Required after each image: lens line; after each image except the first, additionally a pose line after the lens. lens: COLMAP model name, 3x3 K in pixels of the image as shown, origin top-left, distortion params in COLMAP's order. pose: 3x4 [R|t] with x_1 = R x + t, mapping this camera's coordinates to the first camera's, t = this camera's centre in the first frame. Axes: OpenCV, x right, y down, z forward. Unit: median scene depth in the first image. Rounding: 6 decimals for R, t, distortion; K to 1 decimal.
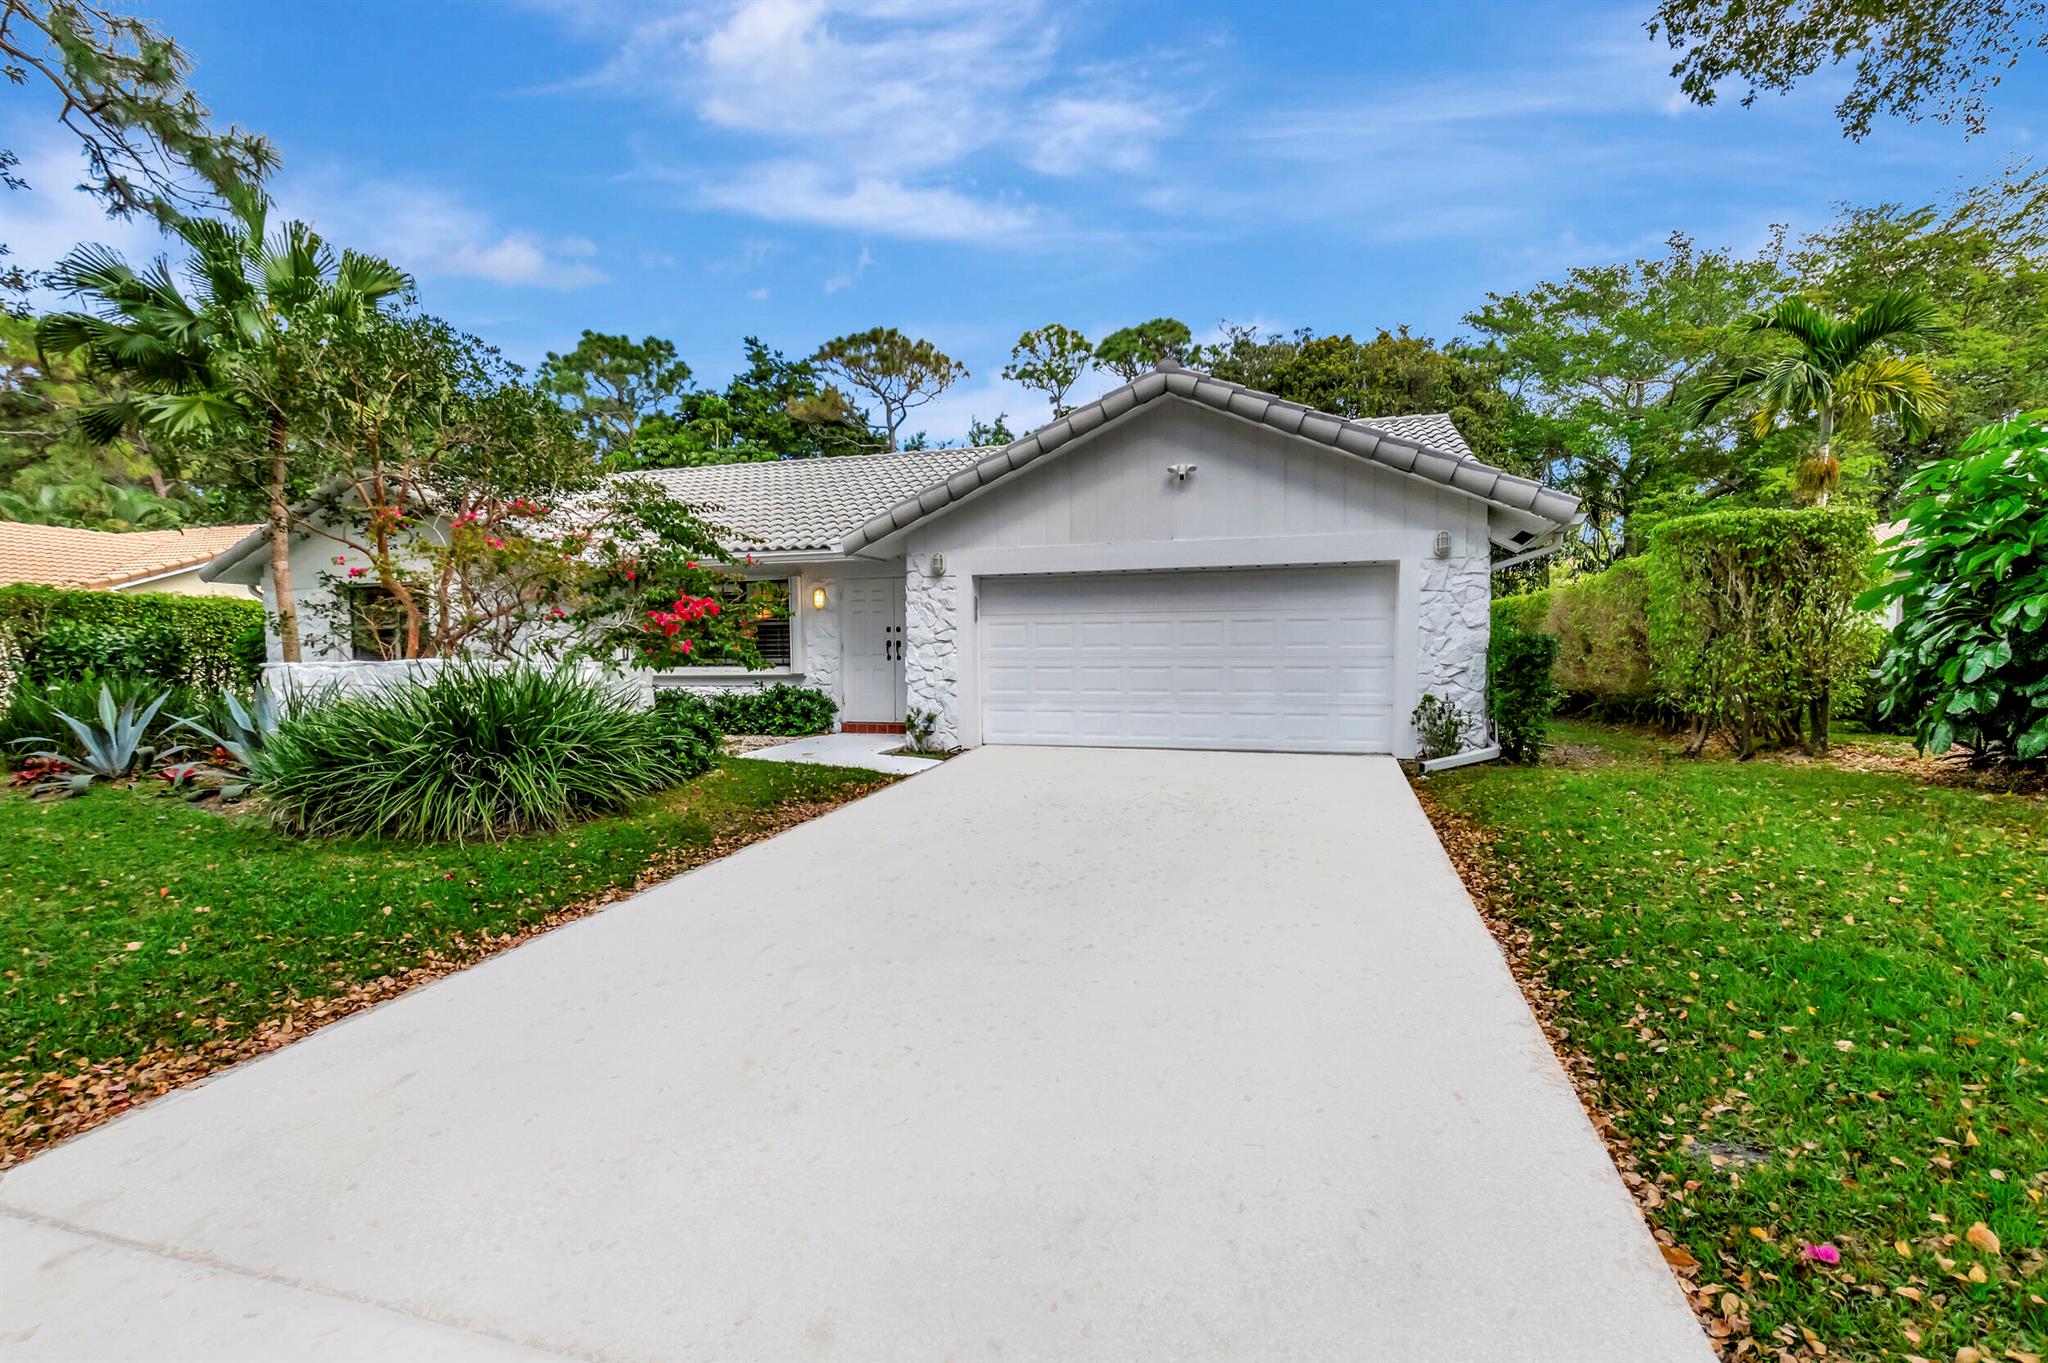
lens RADIAL K [[906.8, 0, 1007.9], [0, 906.8, 699.0], [0, 0, 1]] dist [-0.004119, 0.001236]
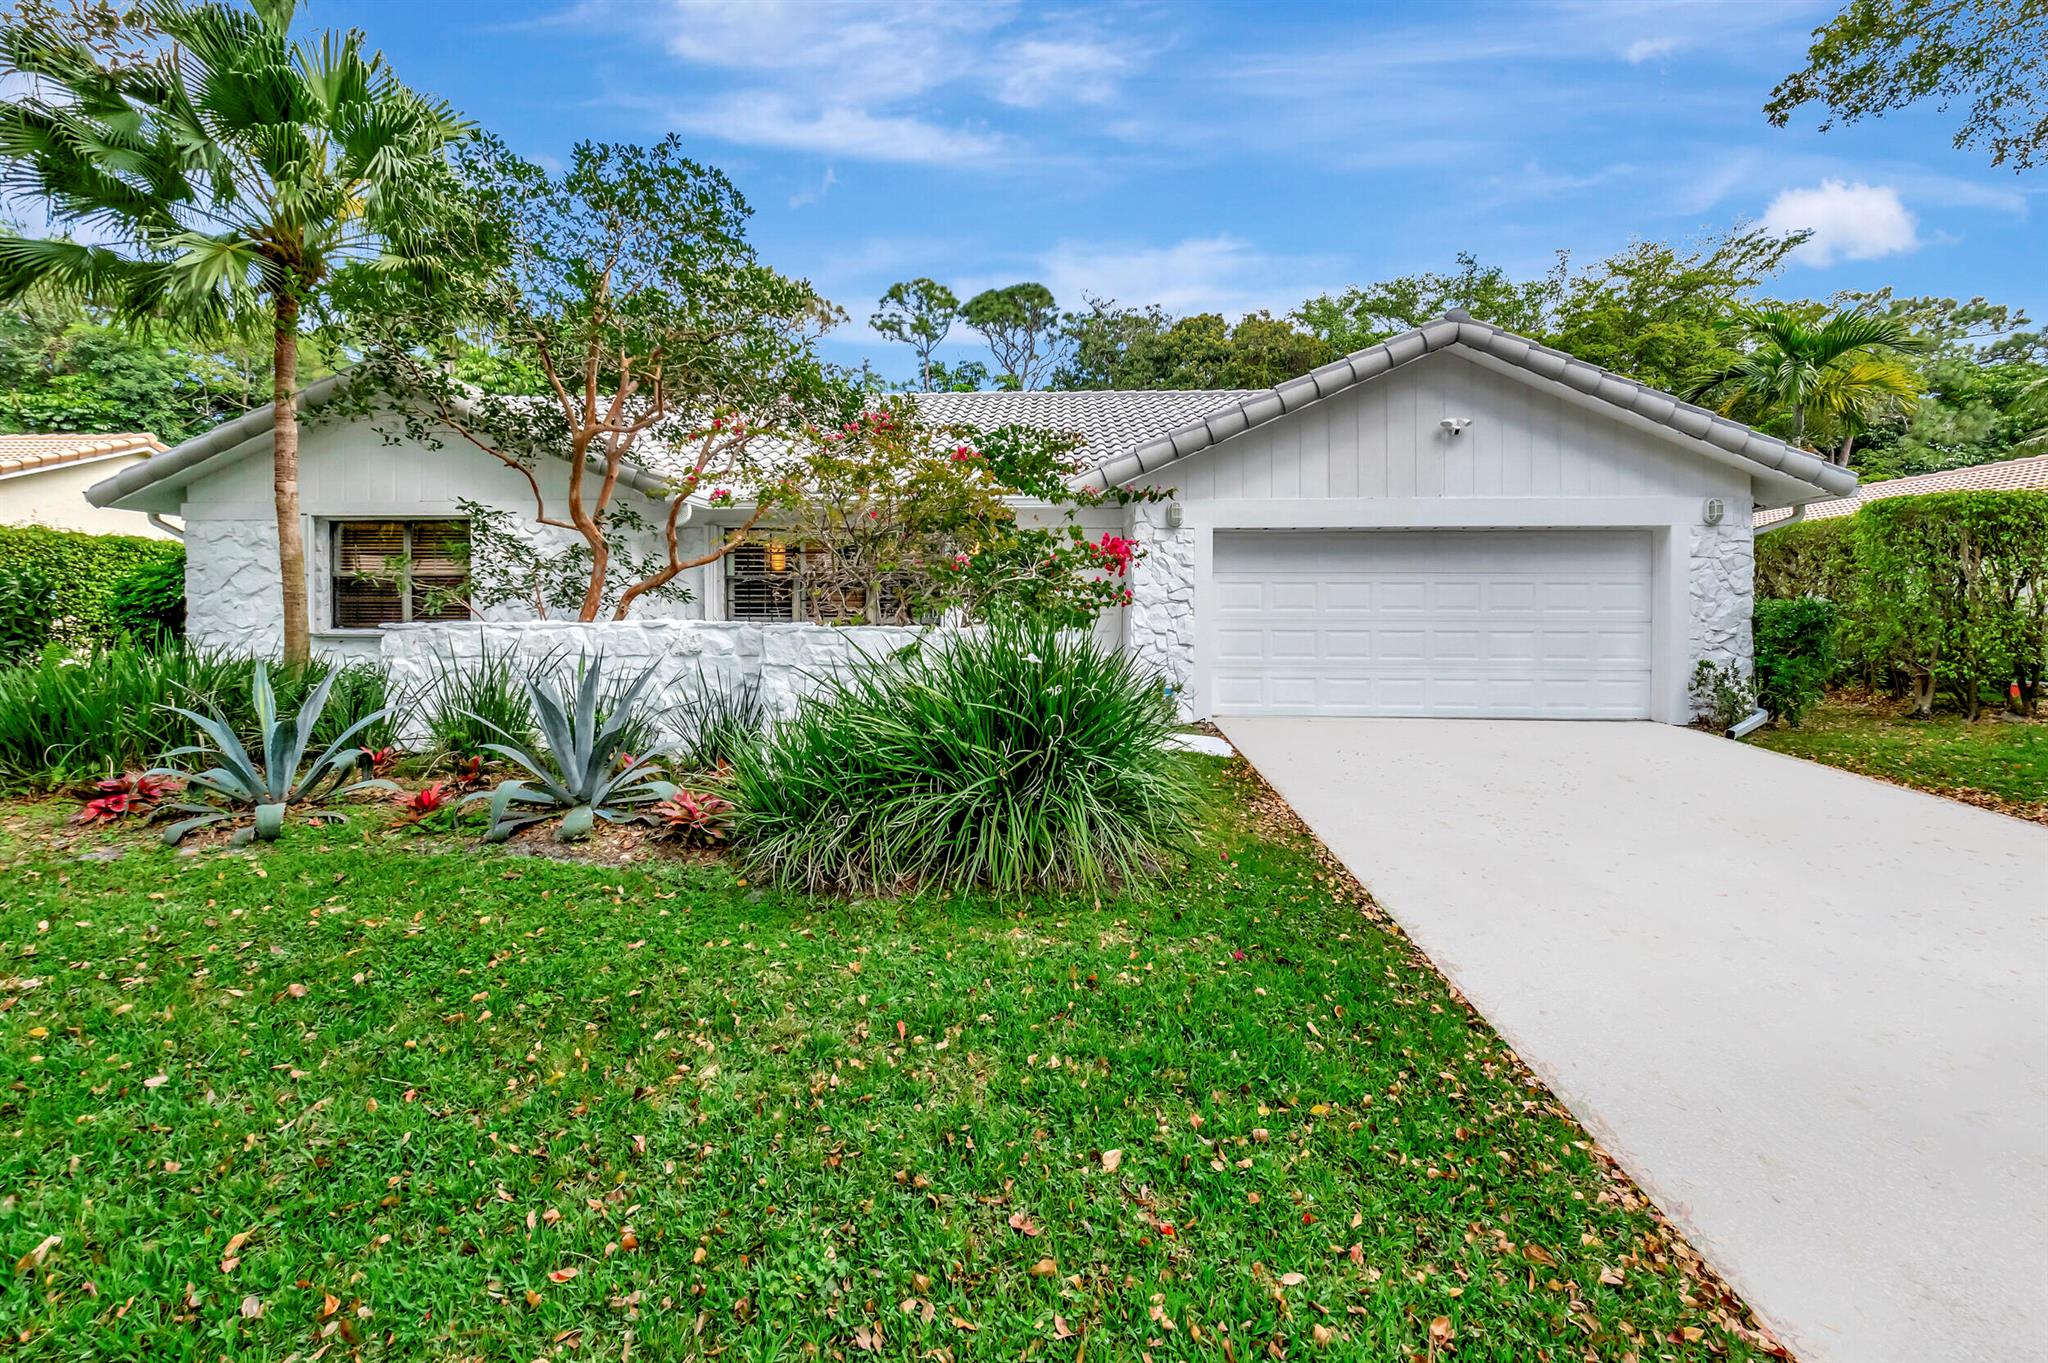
lens RADIAL K [[906.8, 0, 1030.0], [0, 906.8, 659.6], [0, 0, 1]] dist [-0.004119, 0.001236]
pose [[0.971028, -0.003070, 0.238947, -0.400517], [0.003487, 0.999993, -0.001324, -0.005124], [-0.238941, 0.002119, 0.971032, 0.155373]]
